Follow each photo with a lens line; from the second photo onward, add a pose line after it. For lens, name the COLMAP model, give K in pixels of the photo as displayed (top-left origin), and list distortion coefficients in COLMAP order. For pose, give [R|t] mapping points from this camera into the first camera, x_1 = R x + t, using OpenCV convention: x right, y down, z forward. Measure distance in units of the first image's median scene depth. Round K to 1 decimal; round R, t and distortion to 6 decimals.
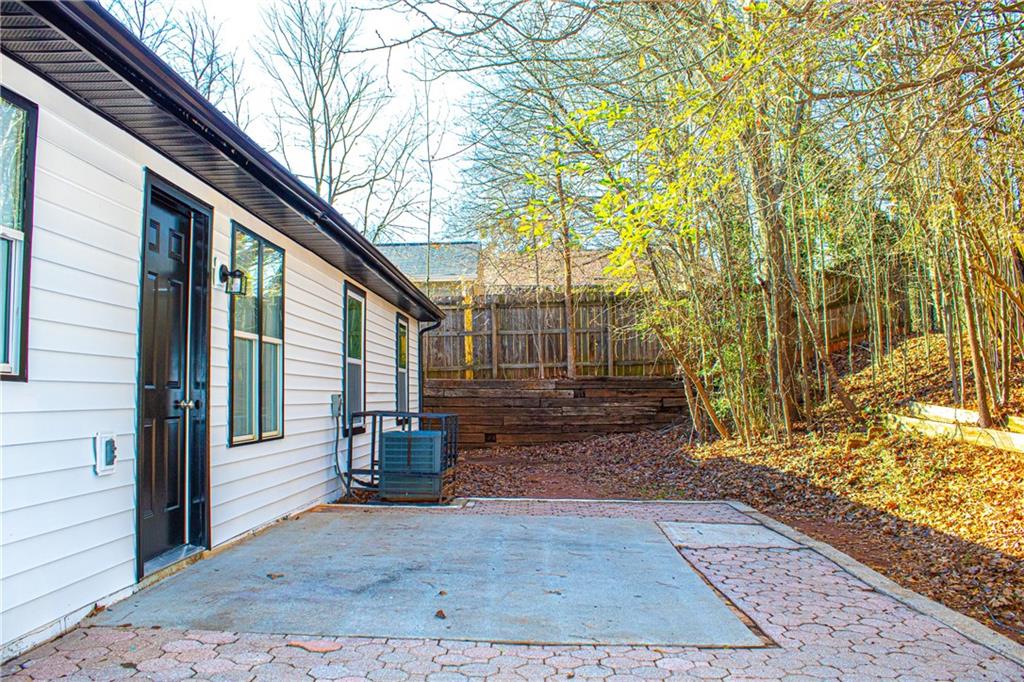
lens RADIAL K [[852.1, 0, 512.0], [0, 852.1, 341.0], [0, 0, 1]] dist [-0.004545, -0.003877]
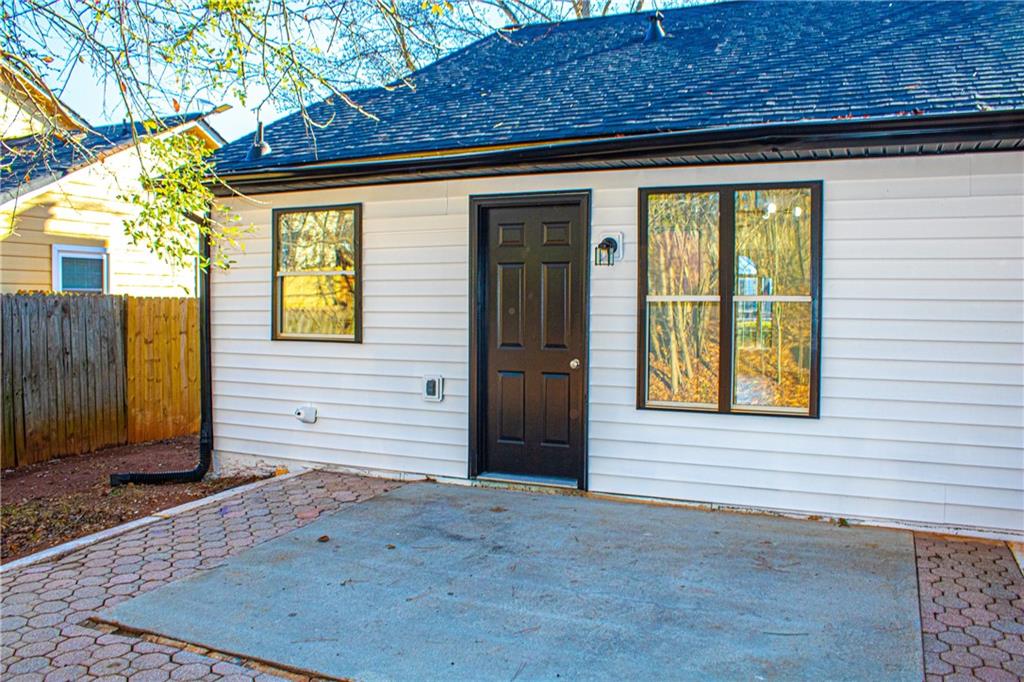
lens RADIAL K [[835.2, 0, 512.0], [0, 835.2, 341.0], [0, 0, 1]] dist [-0.162874, -0.000144]
pose [[-0.395322, 0.033485, -0.917932, 0.712864], [0.050365, 0.998622, 0.014738, 0.020178], [0.917161, -0.040406, -0.396464, 1.367788]]
